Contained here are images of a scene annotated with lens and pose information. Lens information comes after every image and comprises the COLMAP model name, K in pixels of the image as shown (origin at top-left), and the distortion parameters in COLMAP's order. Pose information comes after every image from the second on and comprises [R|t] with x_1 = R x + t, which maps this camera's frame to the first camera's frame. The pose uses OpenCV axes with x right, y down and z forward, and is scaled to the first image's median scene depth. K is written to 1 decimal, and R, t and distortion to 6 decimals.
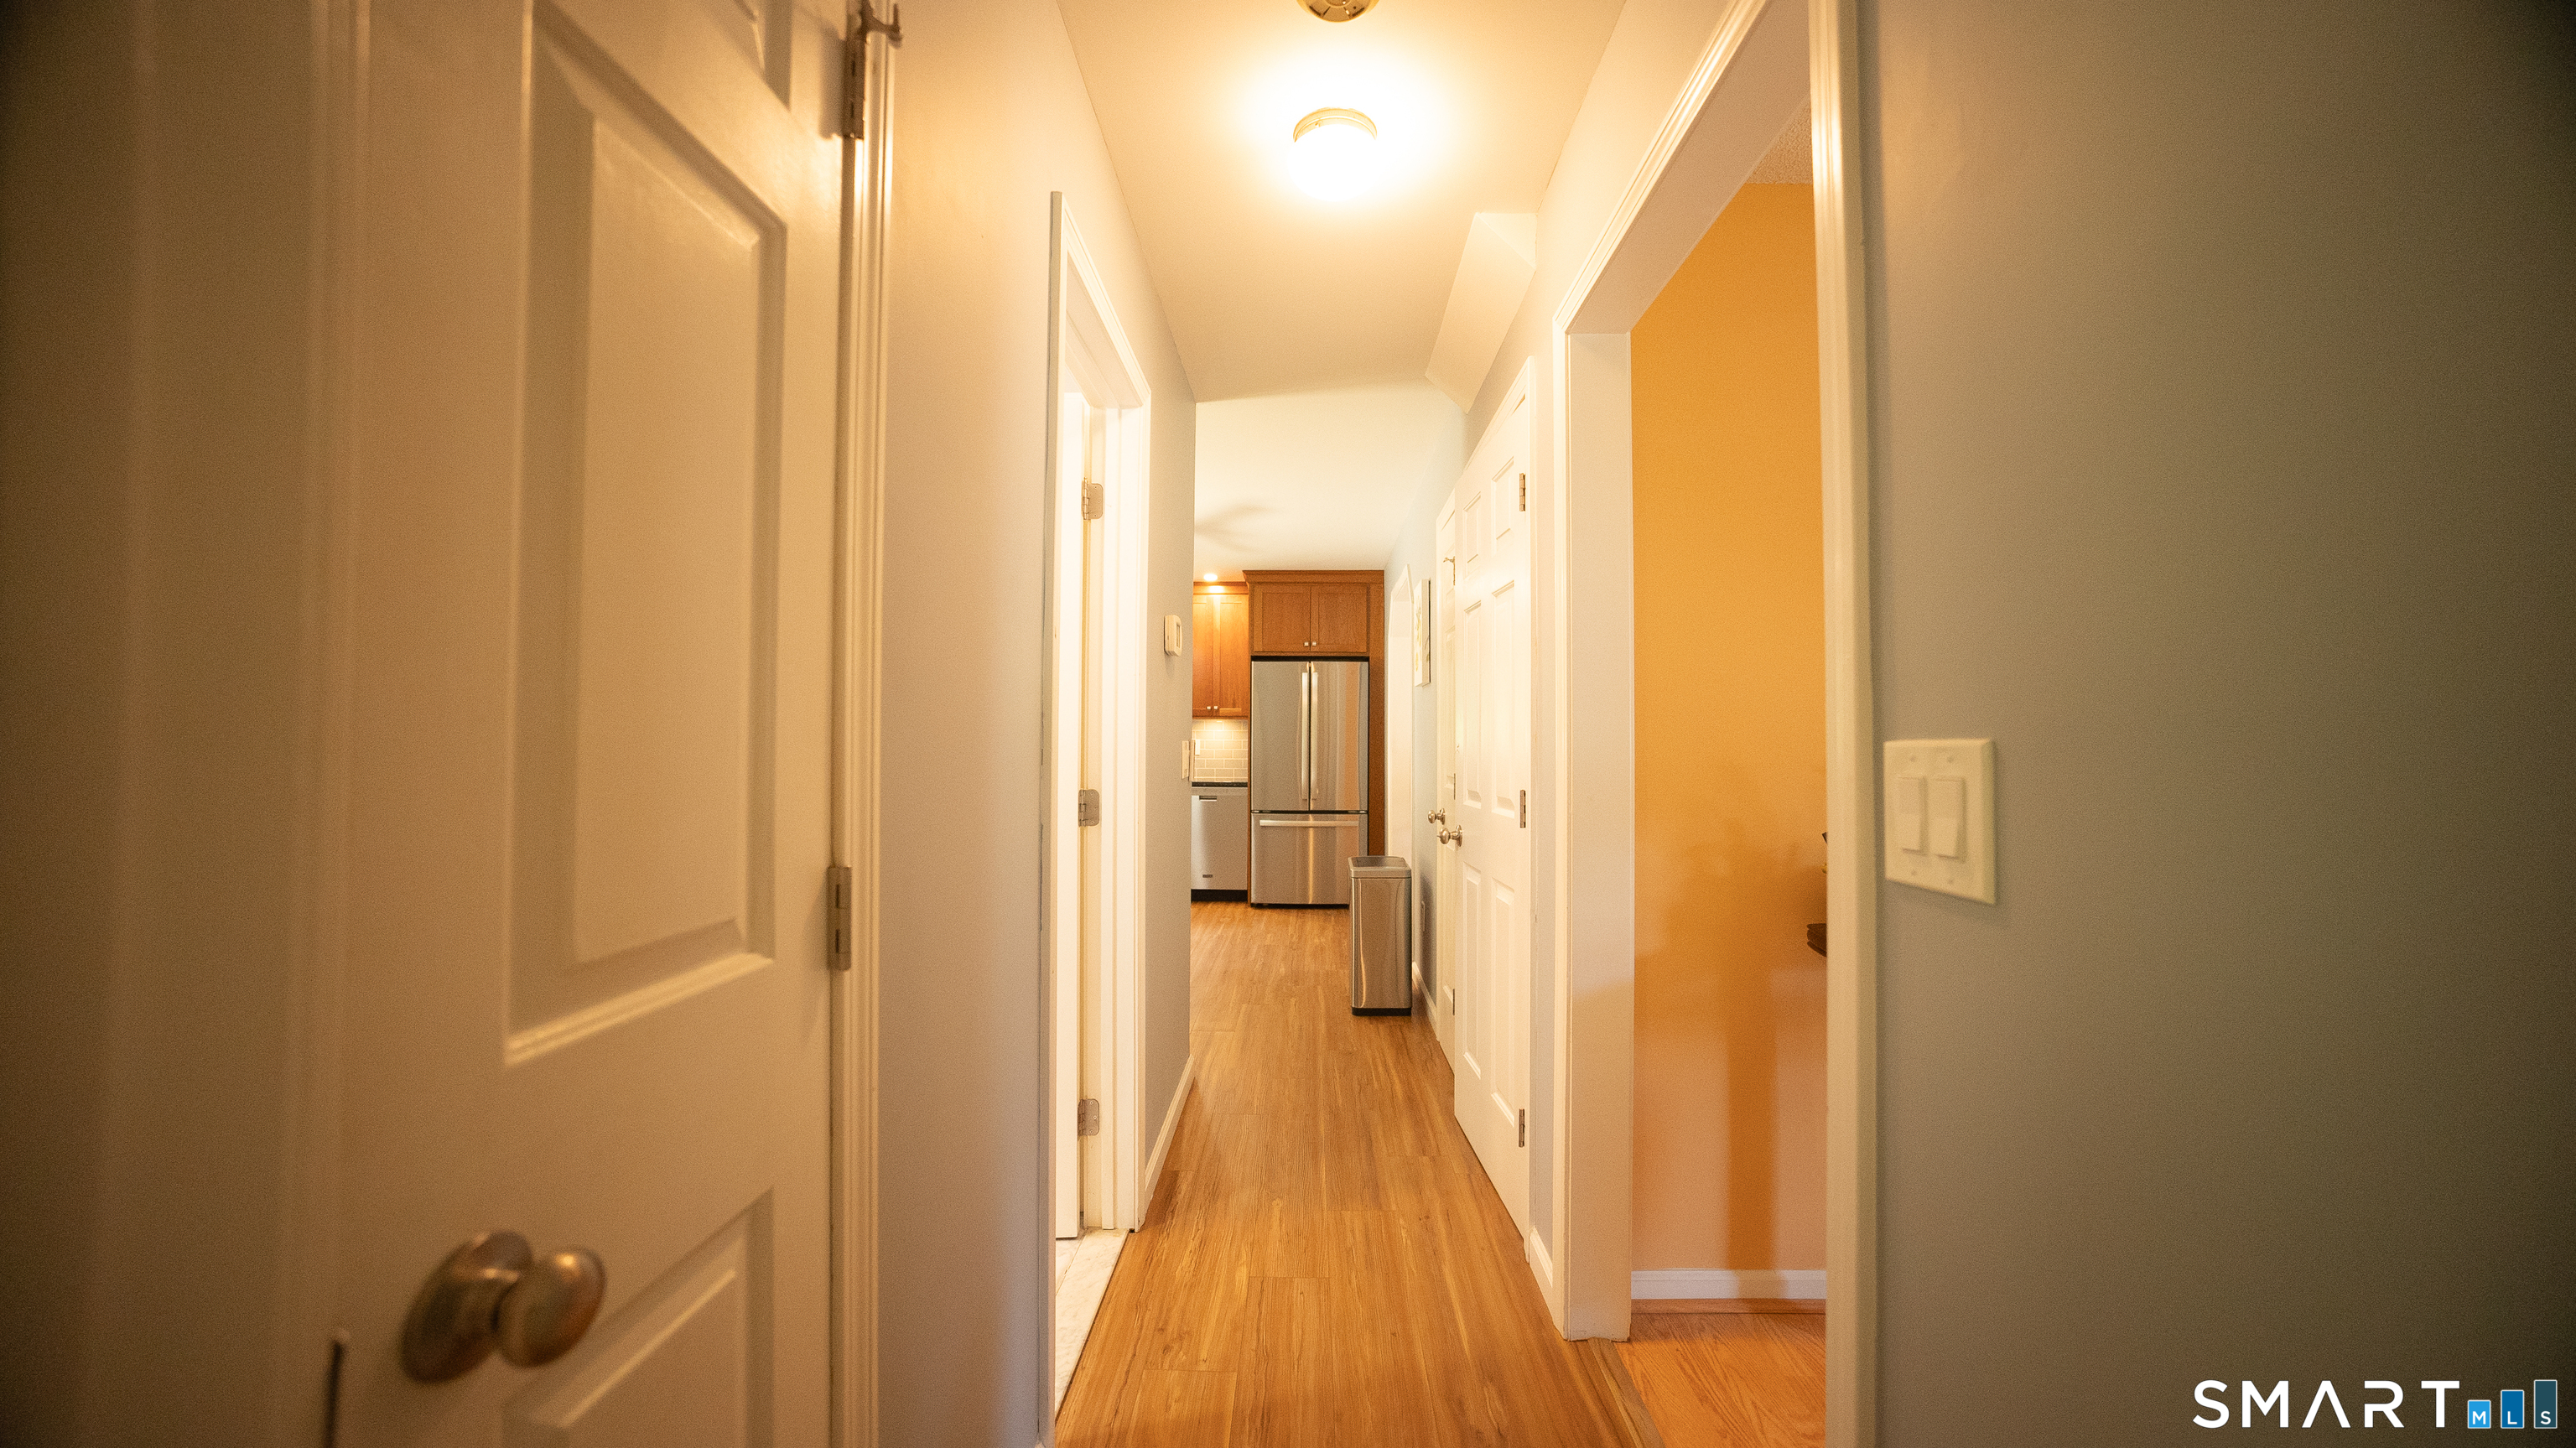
lens RADIAL K [[935.3, 0, 1290.5], [0, 935.3, 729.6], [0, 0, 1]] dist [-0.000796, 0.000437]
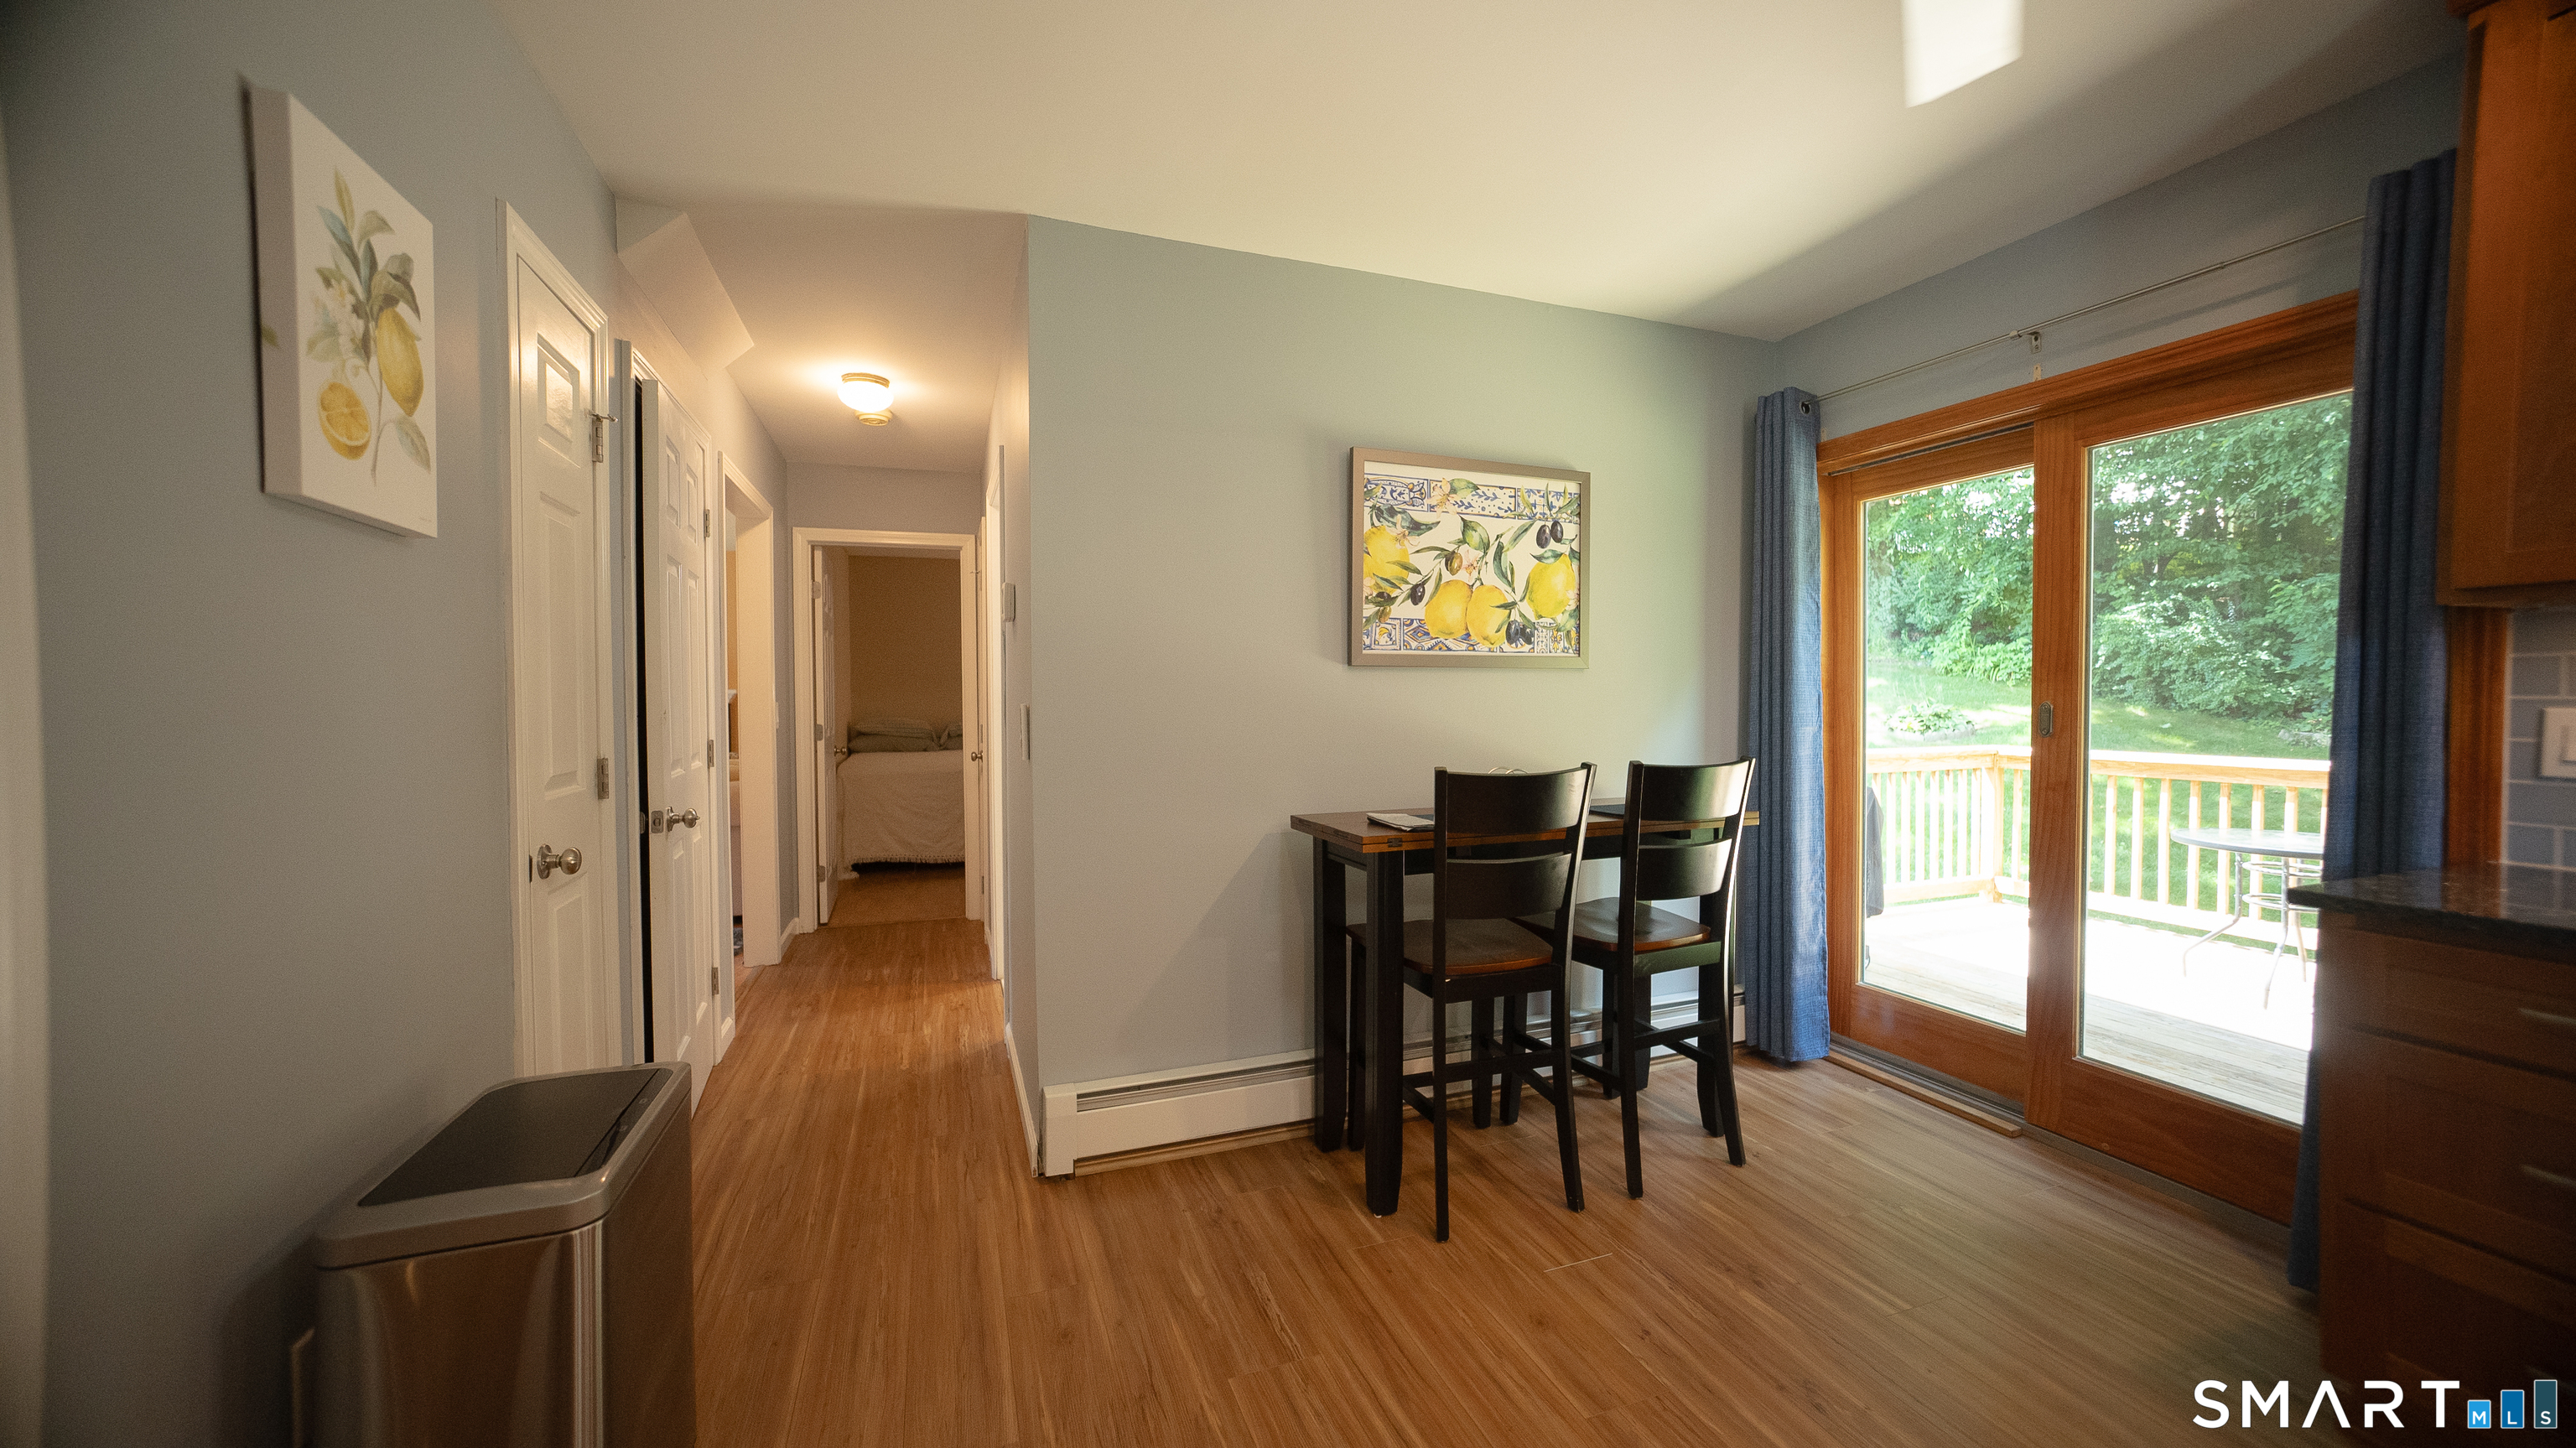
lens RADIAL K [[957.5, 0, 1284.8], [0, 957.5, 713.9], [0, 0, 1]] dist [-0.003667, -0.000209]
pose [[-0.931810, 0.008271, -0.362851, -0.010998], [0.005280, 0.999943, 0.009236, 0.004839], [0.362907, 0.006690, -0.931801, 0.943888]]
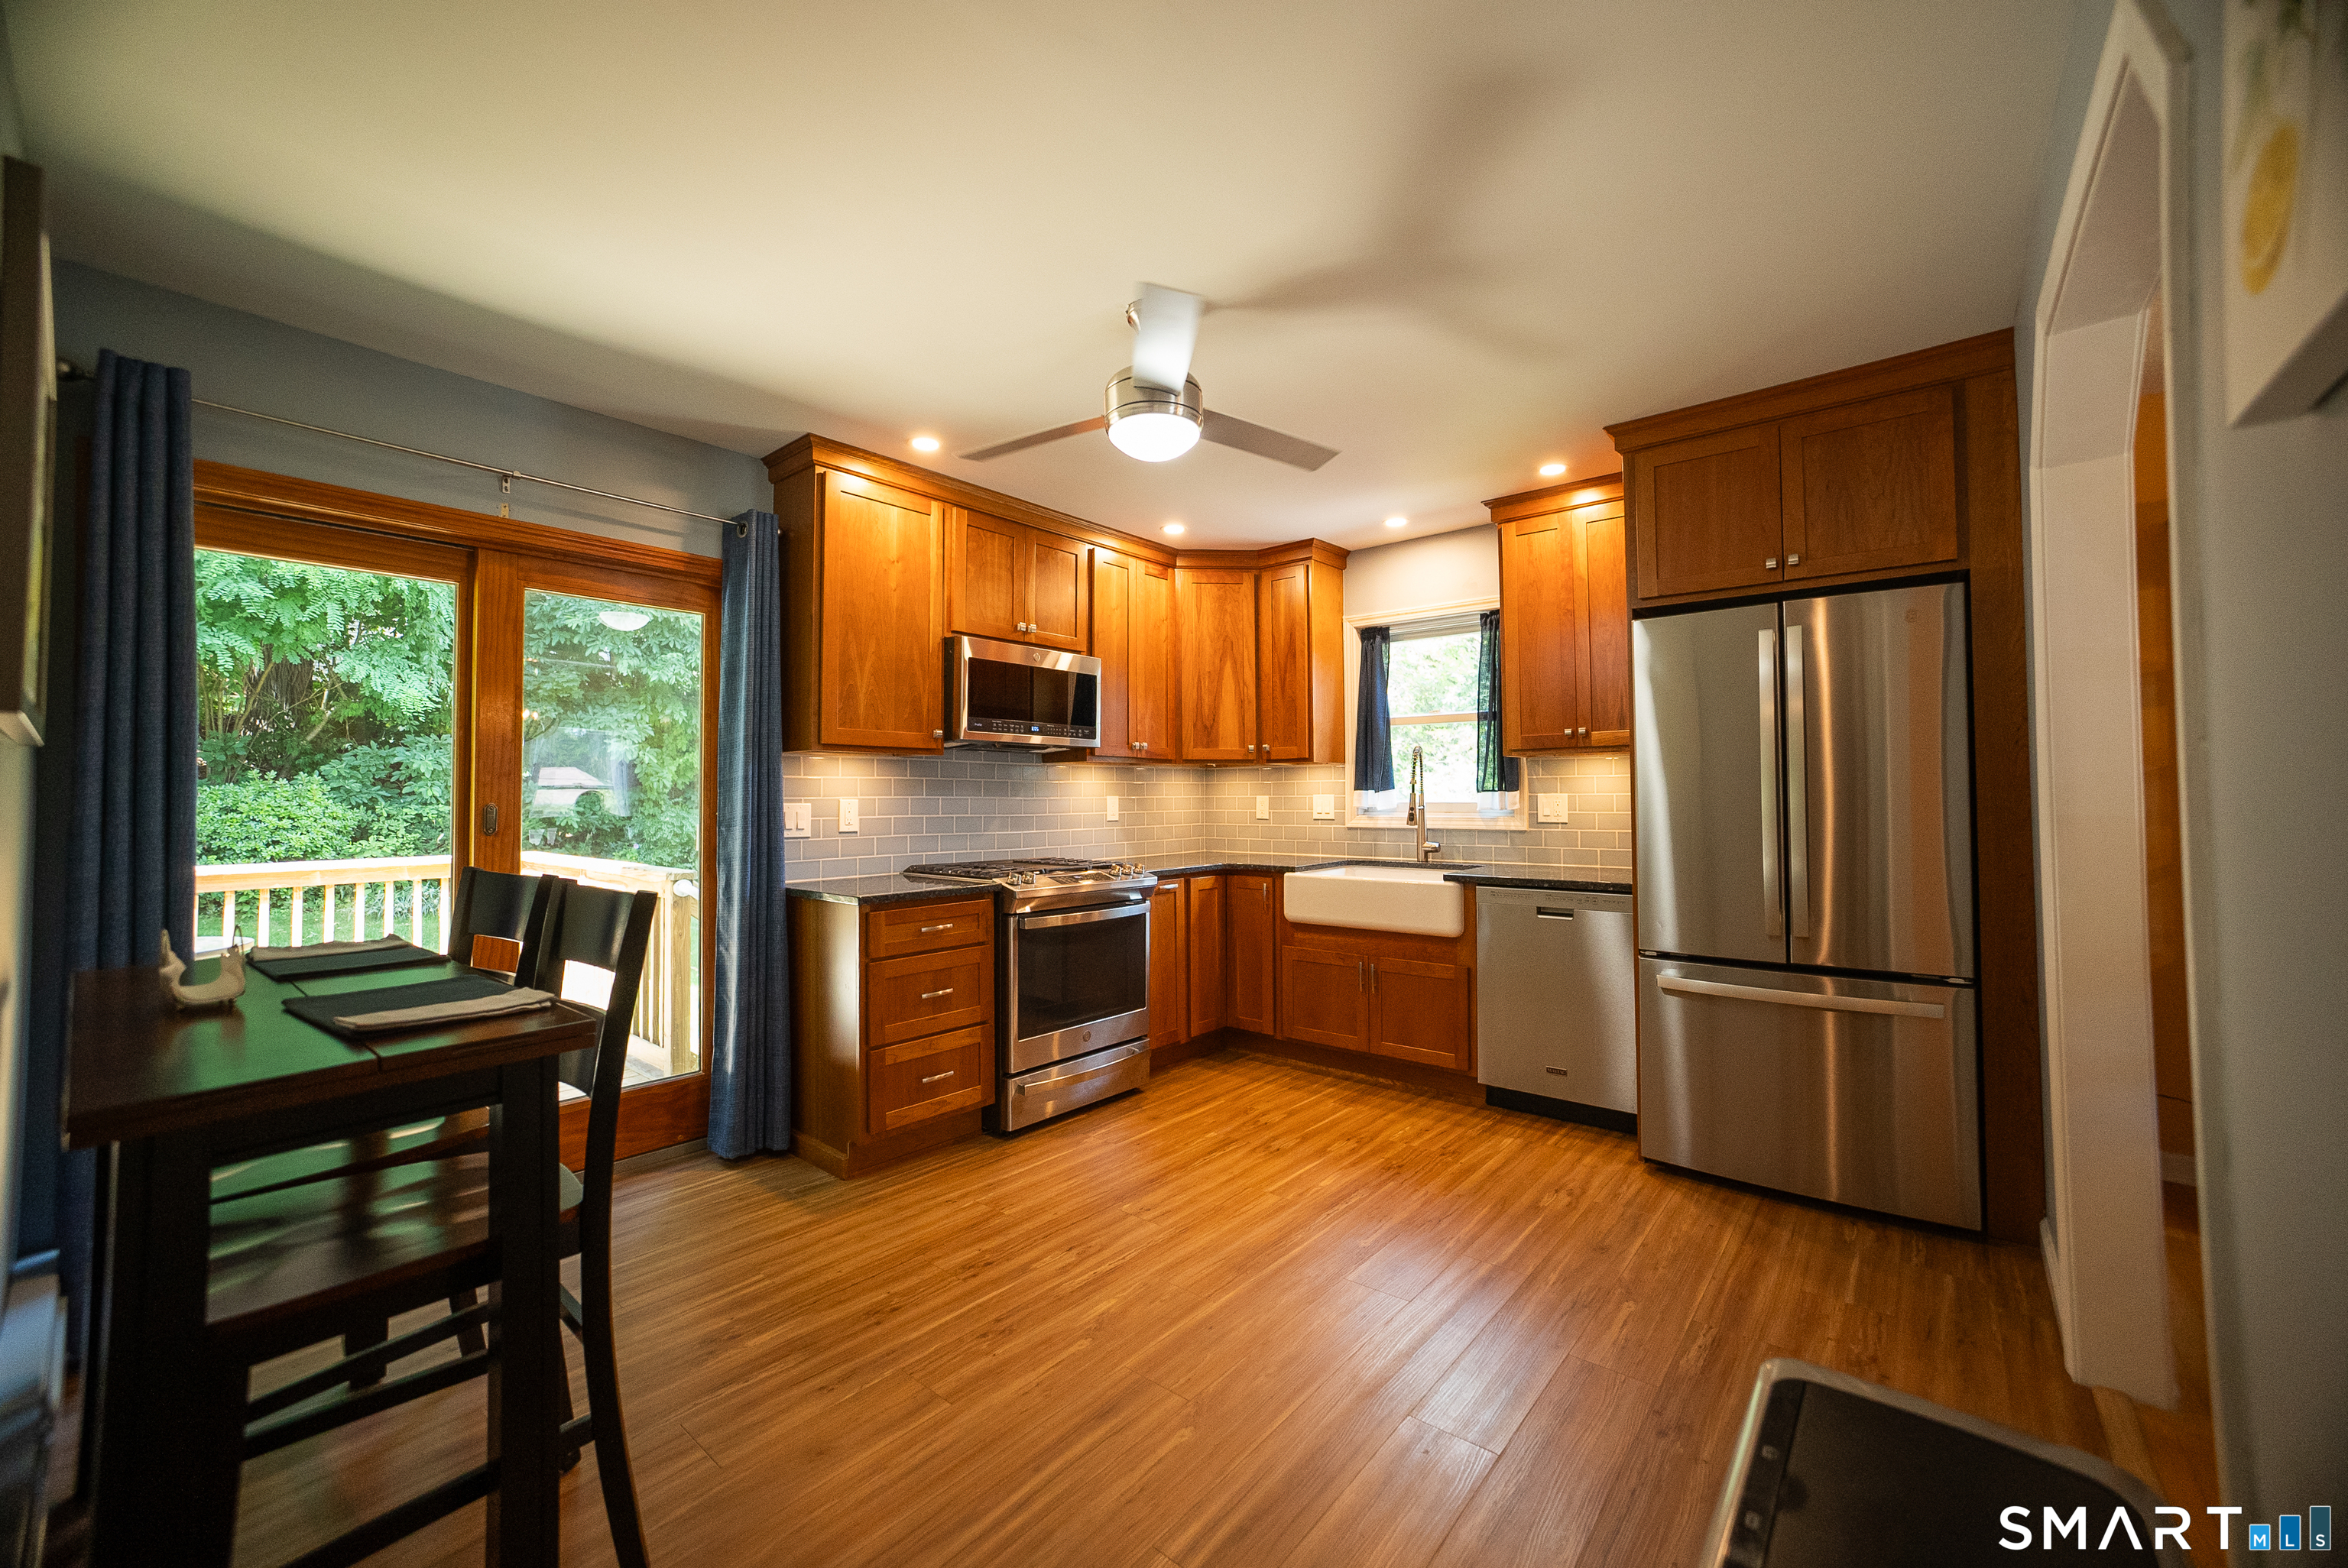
lens RADIAL K [[932.0, 0, 1184.8], [0, 932.0, 777.4], [0, 0, 1]] dist [0.002174, 0.000173]
pose [[0.779232, -0.024238, -0.626267, 0.073956], [0.019577, 0.999706, -0.014332, 0.004810], [0.626430, -0.001093, 0.779477, 0.524320]]
